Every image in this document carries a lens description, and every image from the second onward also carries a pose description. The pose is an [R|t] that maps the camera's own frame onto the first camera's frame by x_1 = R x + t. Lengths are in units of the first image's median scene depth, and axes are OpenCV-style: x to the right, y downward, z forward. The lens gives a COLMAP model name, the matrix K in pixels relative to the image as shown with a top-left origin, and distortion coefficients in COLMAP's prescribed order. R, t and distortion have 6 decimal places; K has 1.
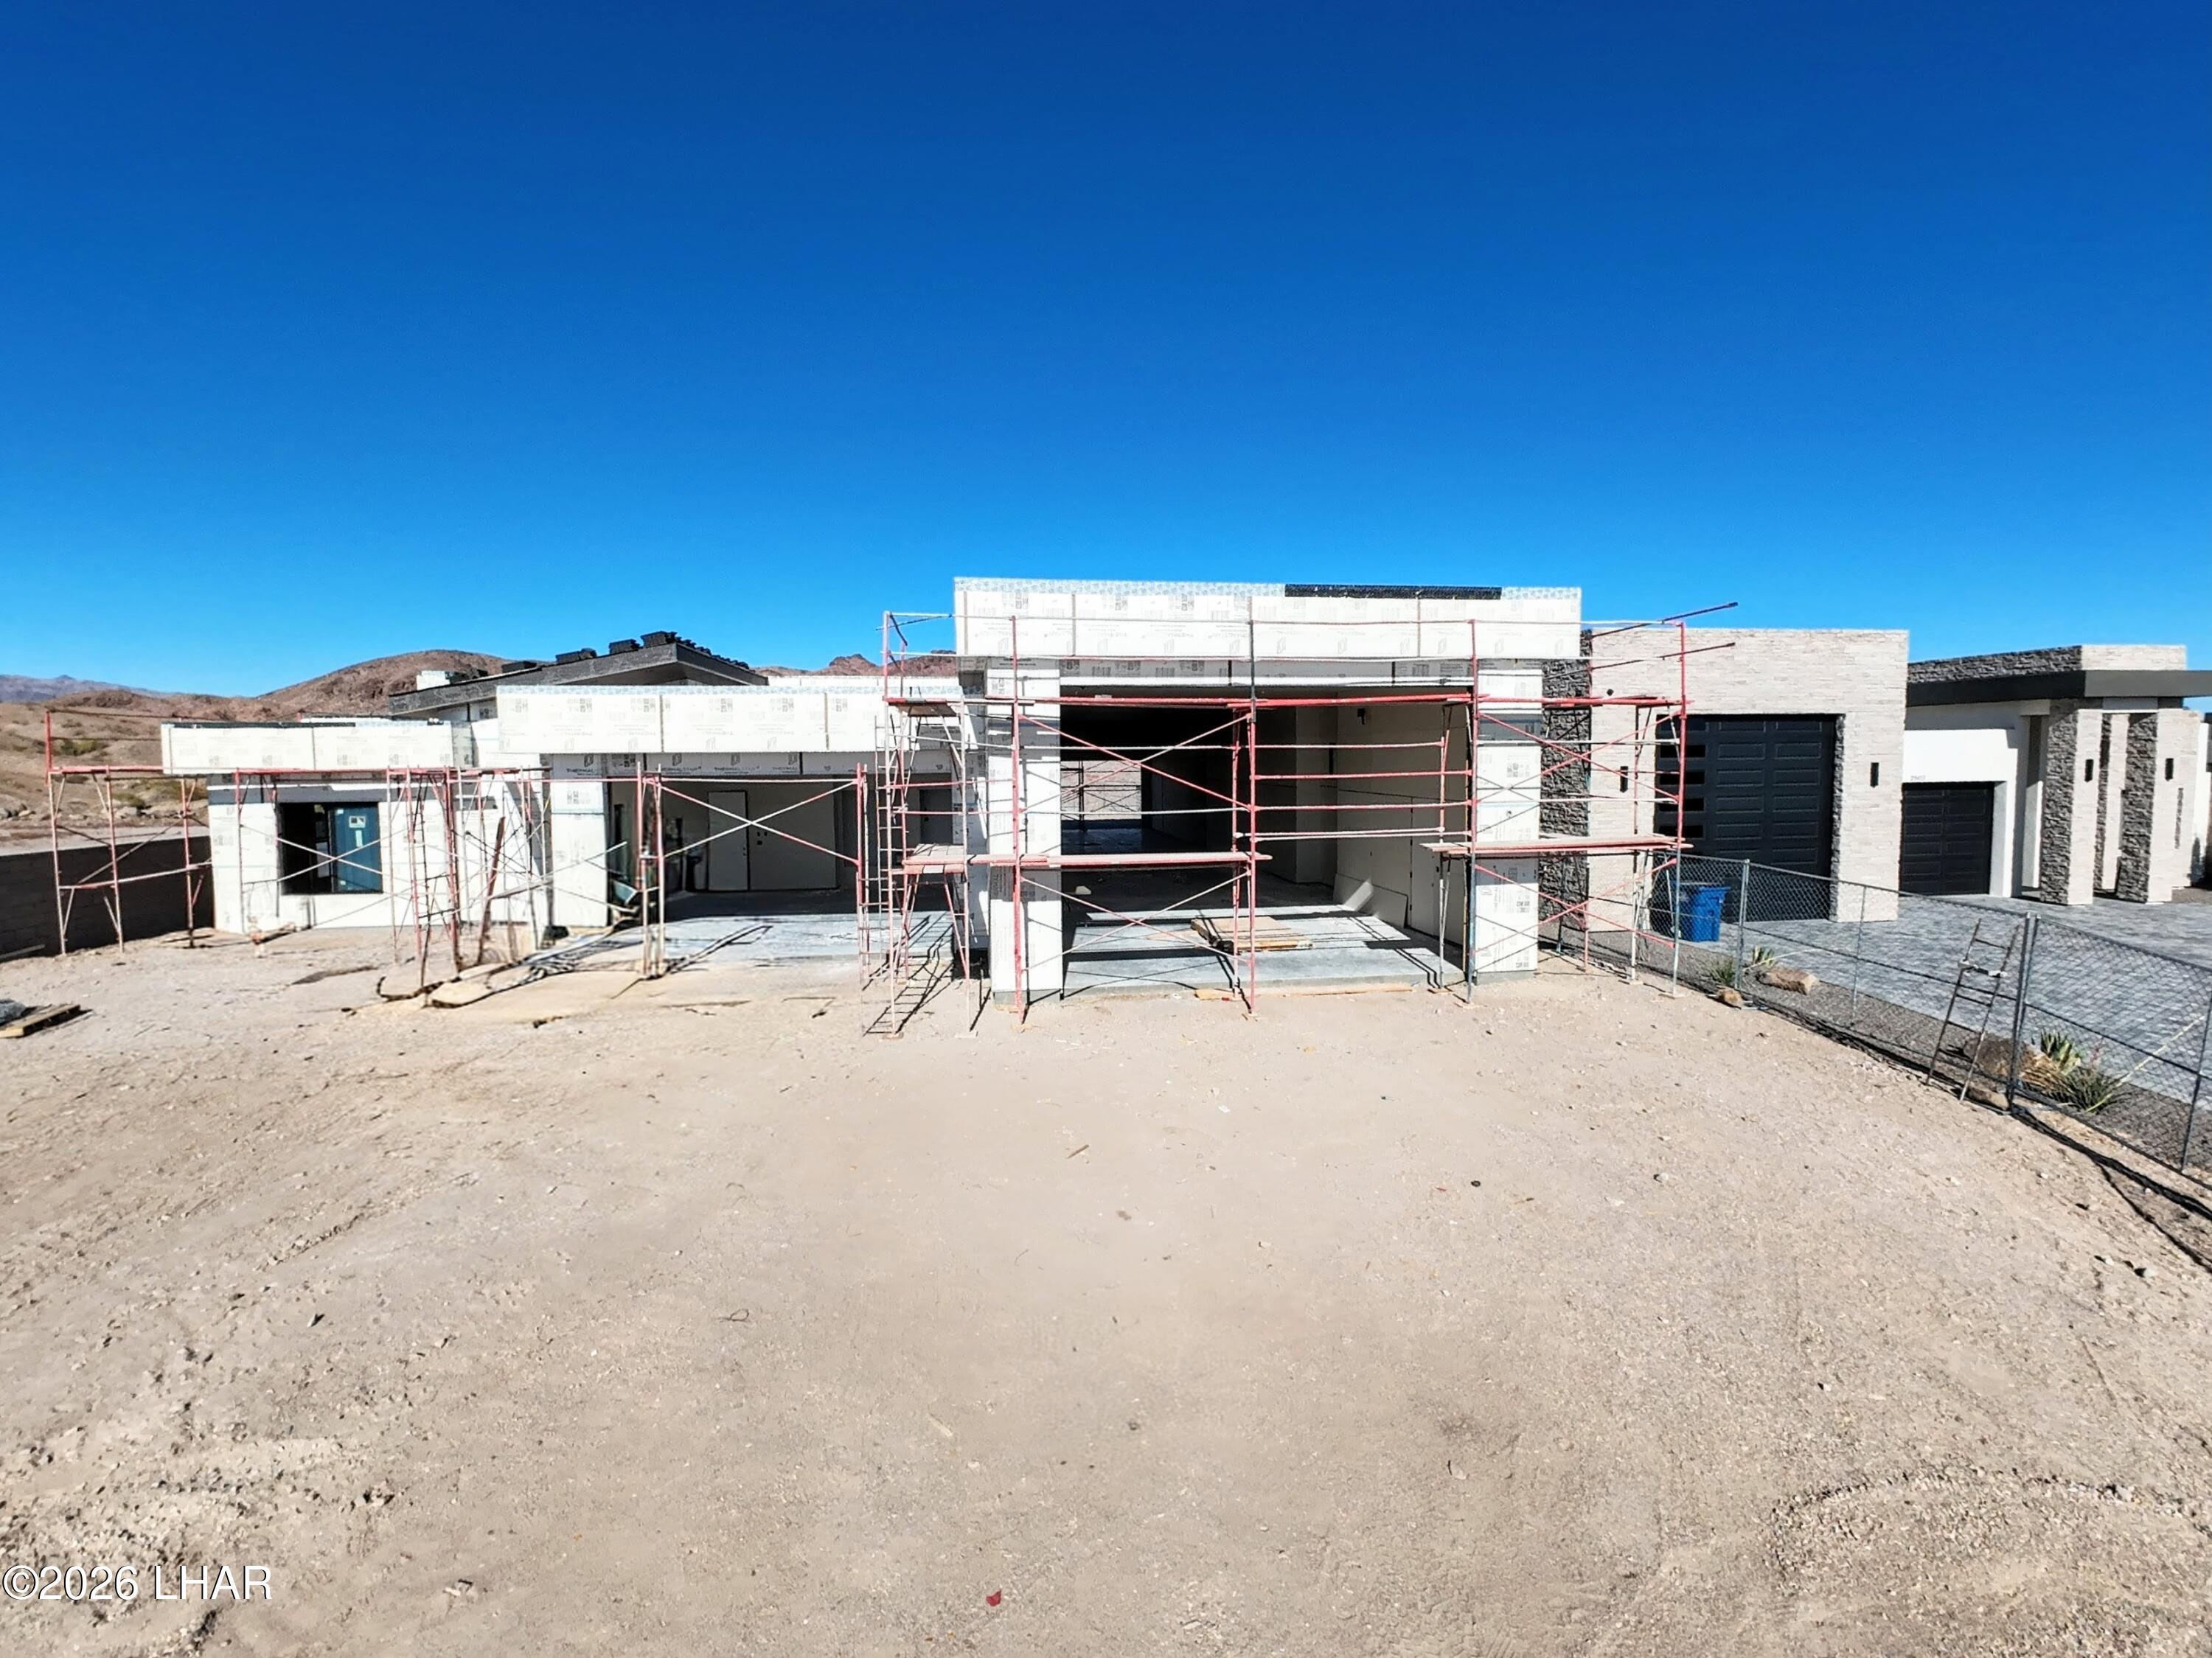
lens RADIAL K [[998.0, 0, 1106.0], [0, 998.0, 829.0], [0, 0, 1]] dist [0.000311, -0.000702]
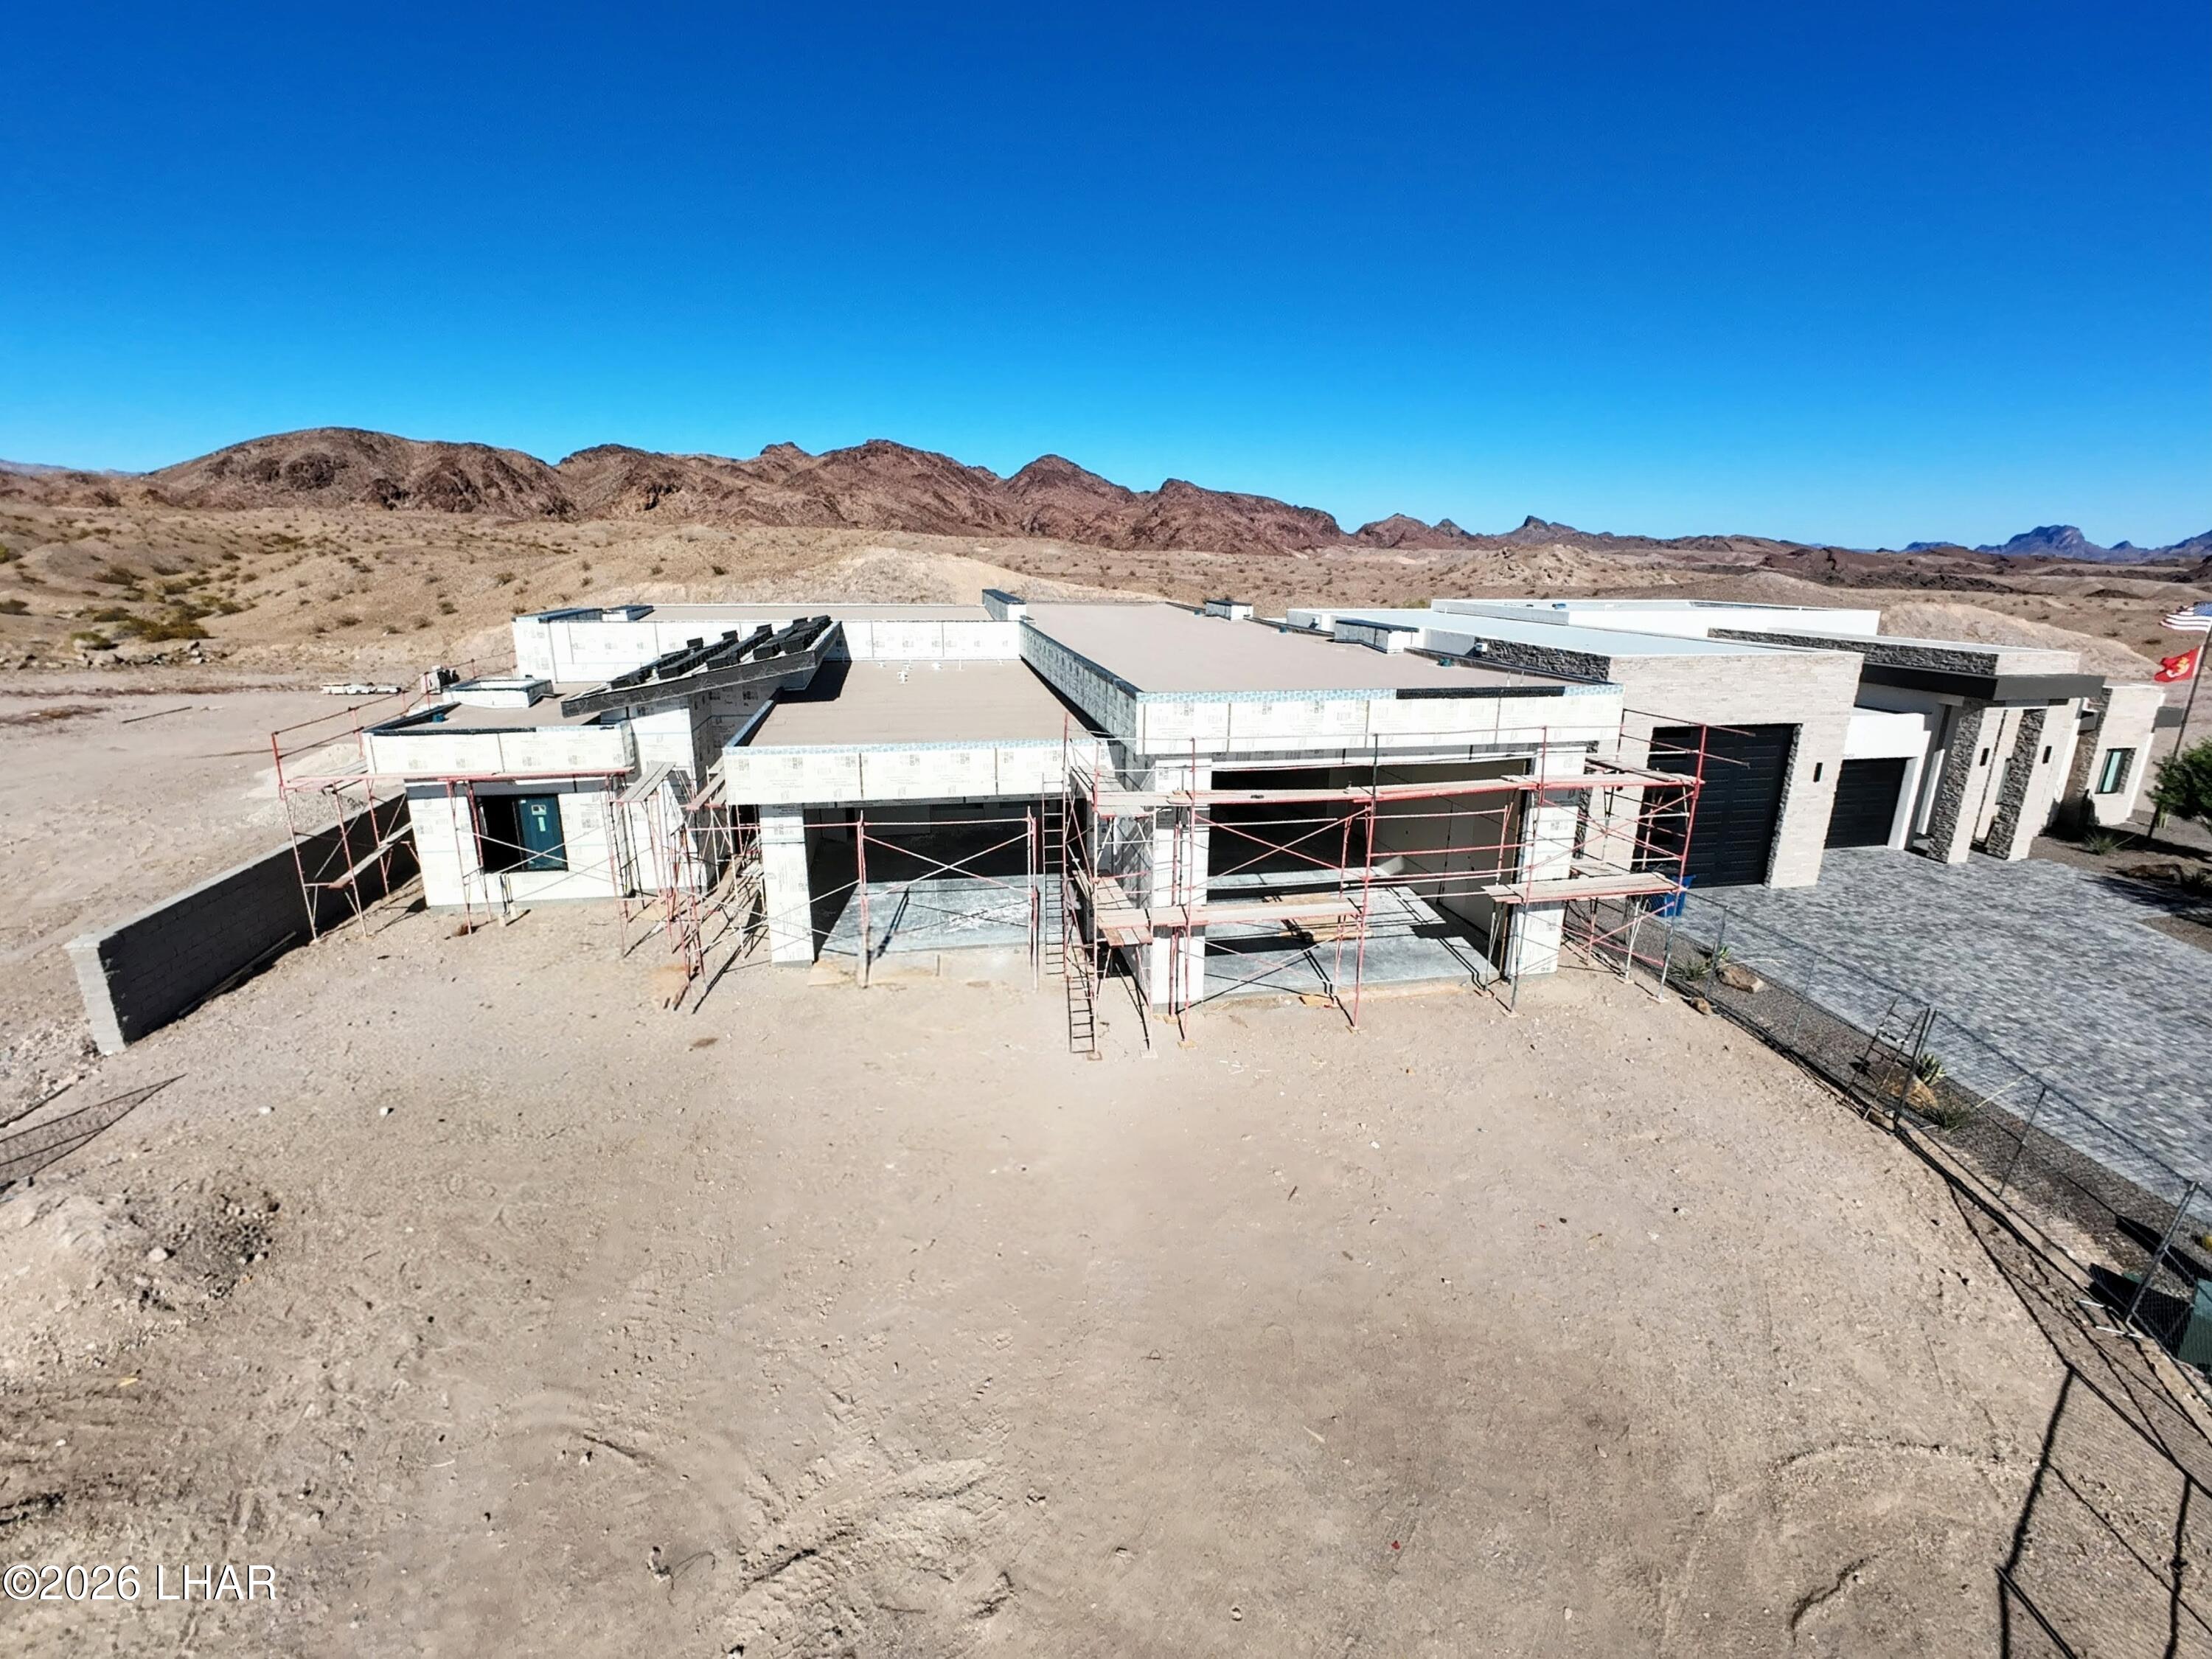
lens RADIAL K [[968.0, 0, 1102.0], [0, 968.0, 828.1], [0, 0, 1]] dist [0.000077, -0.000106]
pose [[0.998239, 0.001509, 0.059305, -0.304658], [-0.013207, 0.980245, 0.197348, -0.371894], [-0.057835, -0.197784, 0.978538, -0.210716]]
